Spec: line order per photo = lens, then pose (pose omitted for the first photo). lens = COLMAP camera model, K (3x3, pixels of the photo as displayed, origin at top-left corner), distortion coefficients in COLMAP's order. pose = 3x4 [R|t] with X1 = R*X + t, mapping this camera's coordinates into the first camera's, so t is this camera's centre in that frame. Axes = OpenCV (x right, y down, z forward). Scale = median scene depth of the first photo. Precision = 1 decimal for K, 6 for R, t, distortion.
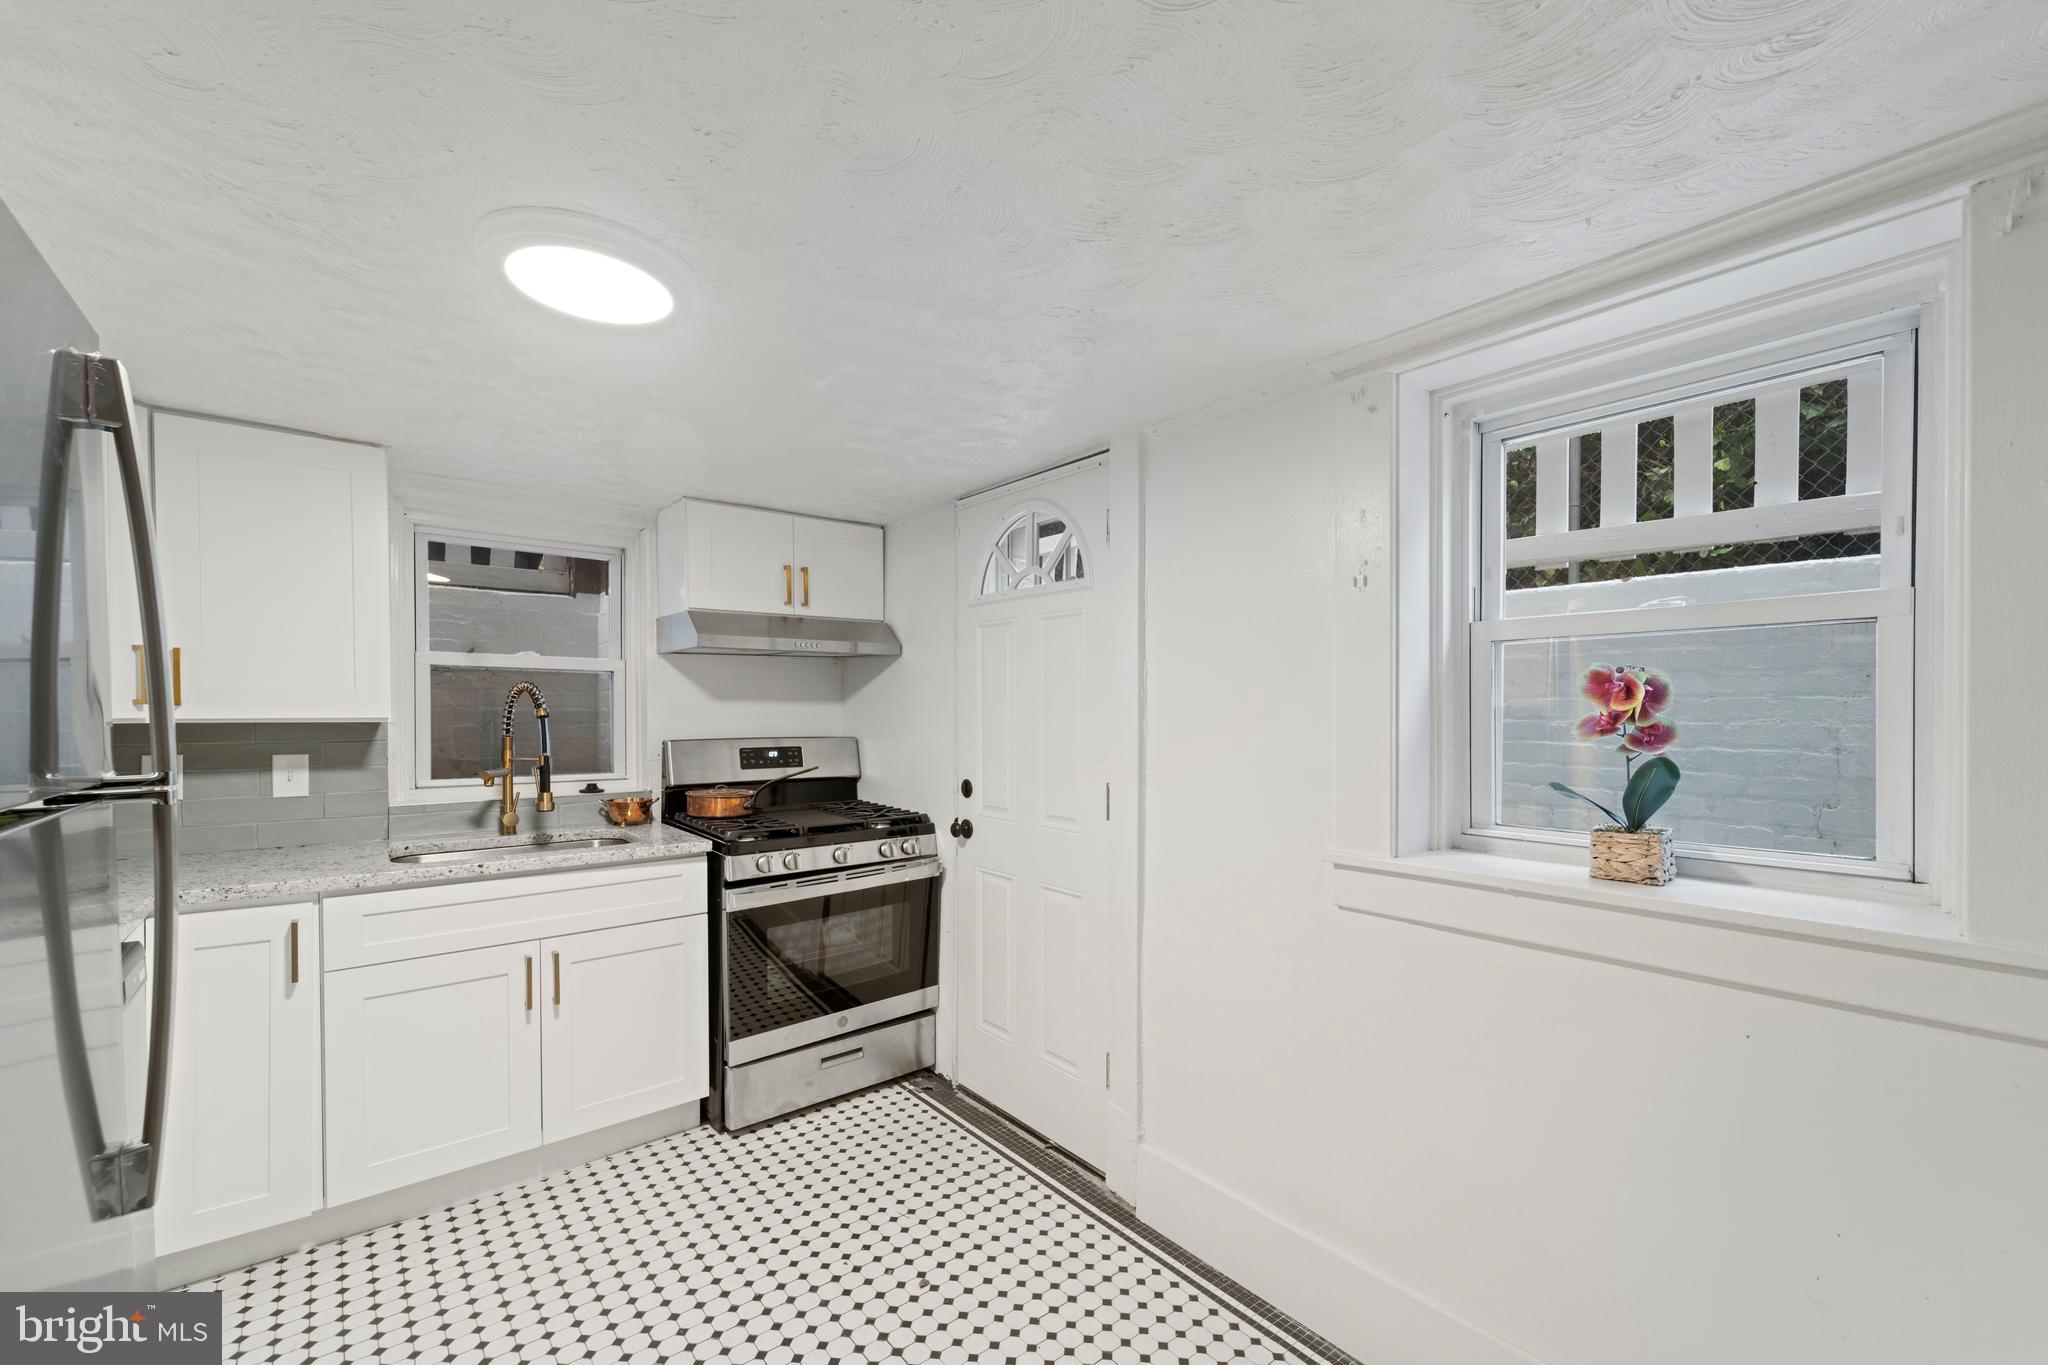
lens RADIAL K [[826.6, 0, 1038.3], [0, 826.6, 708.6], [0, 0, 1]] dist [-0.012034, 0.000048]
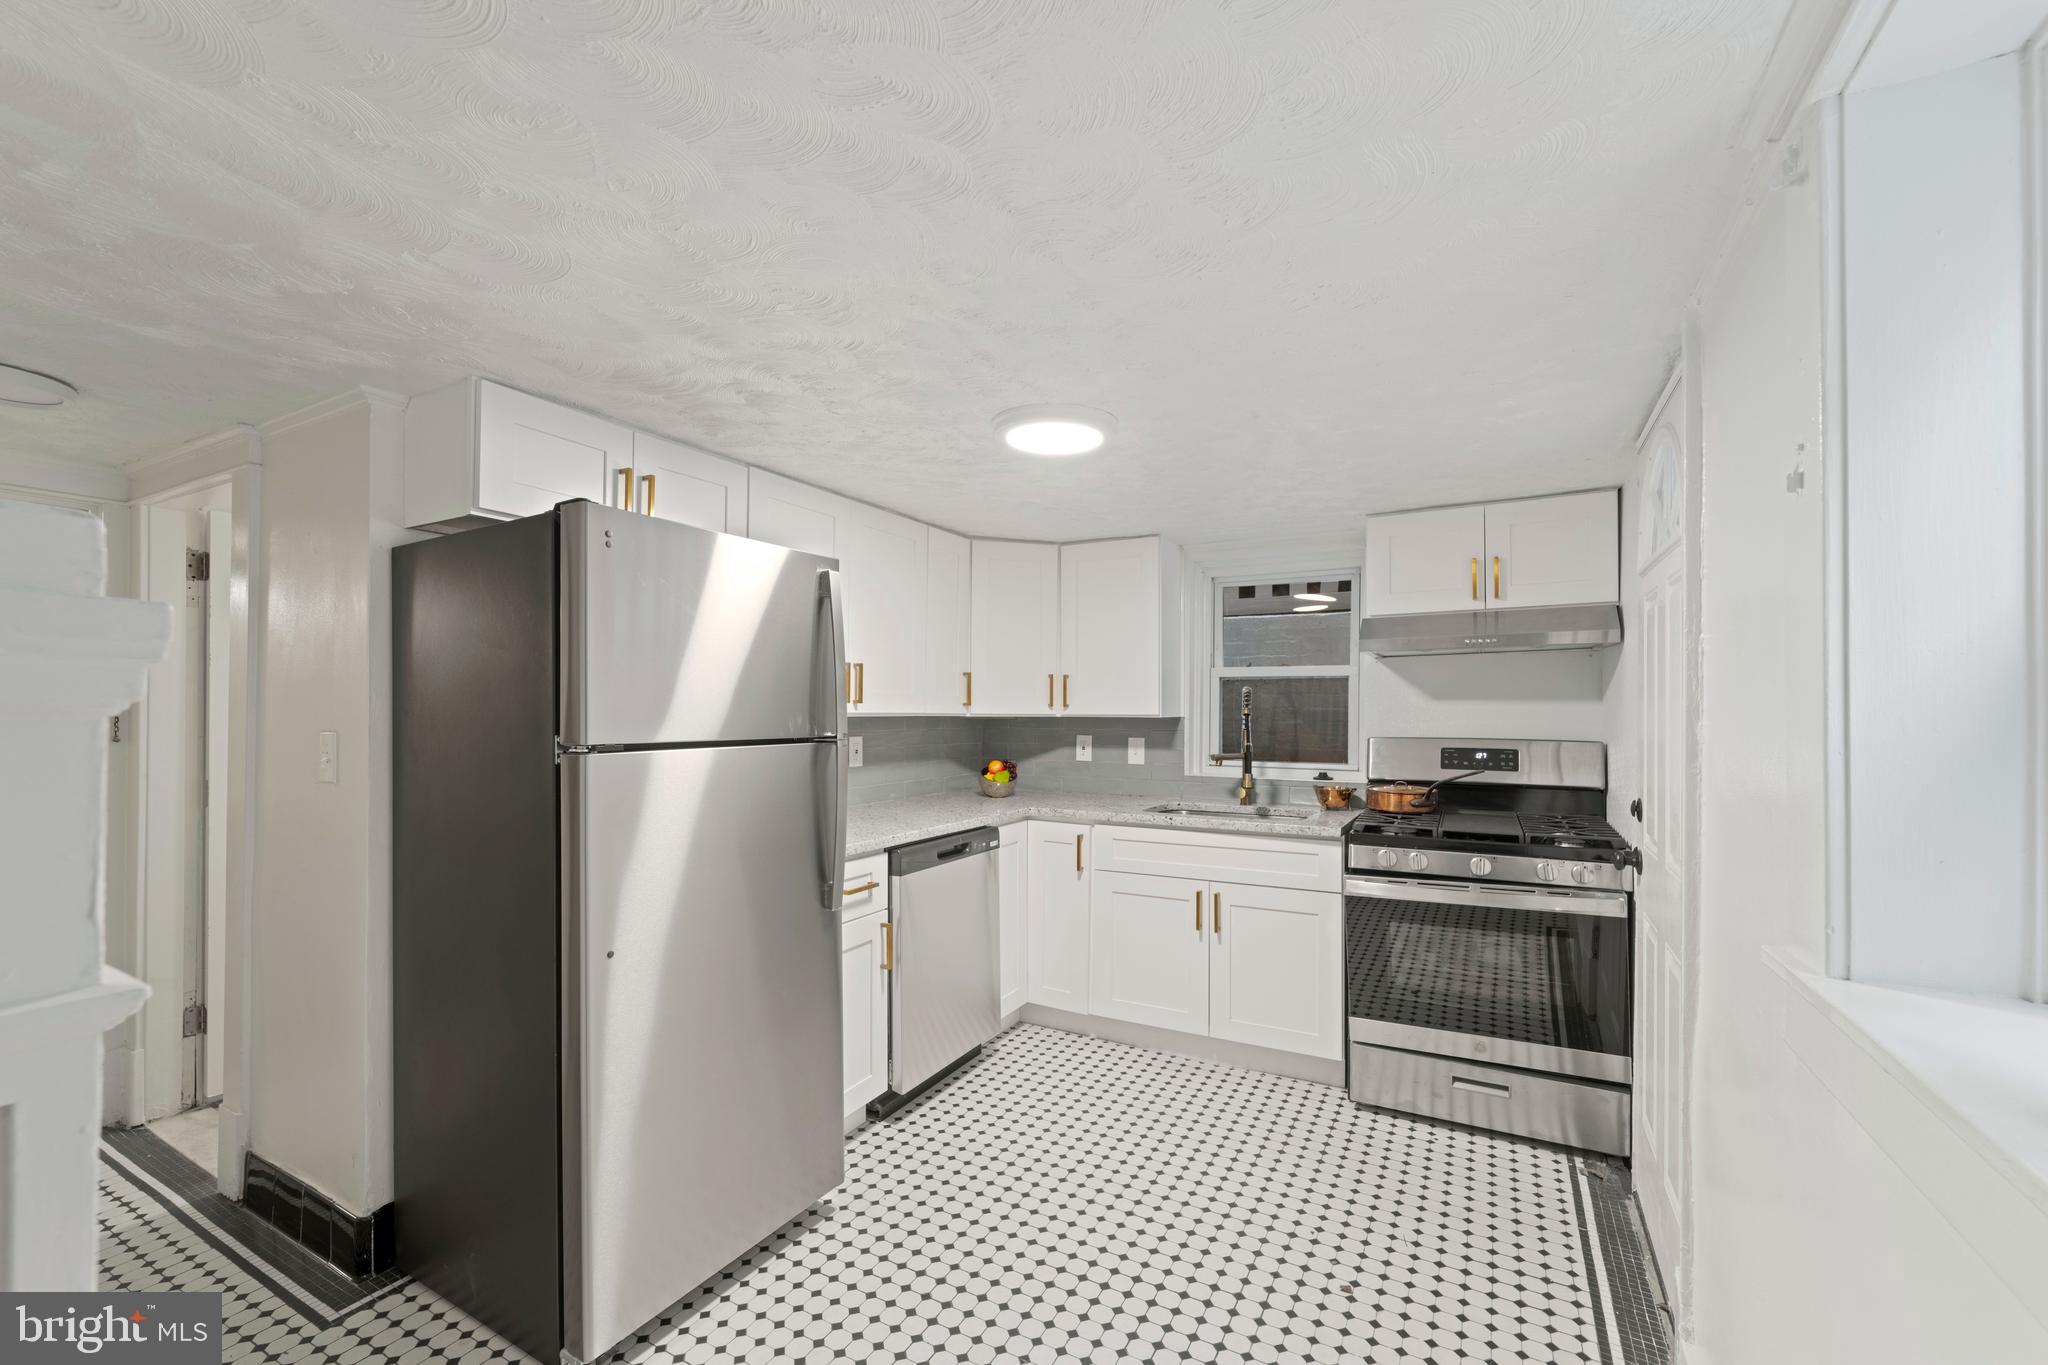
lens RADIAL K [[826.6, 0, 1027.6], [0, 826.6, 700.1], [0, 0, 1]] dist [-0.012034, 0.000048]
pose [[0.367325, -0.011865, -0.930017, 0.463391], [-0.001401, 0.999910, -0.013310, 0.004709], [0.930091, 0.006192, 0.367276, 0.200478]]
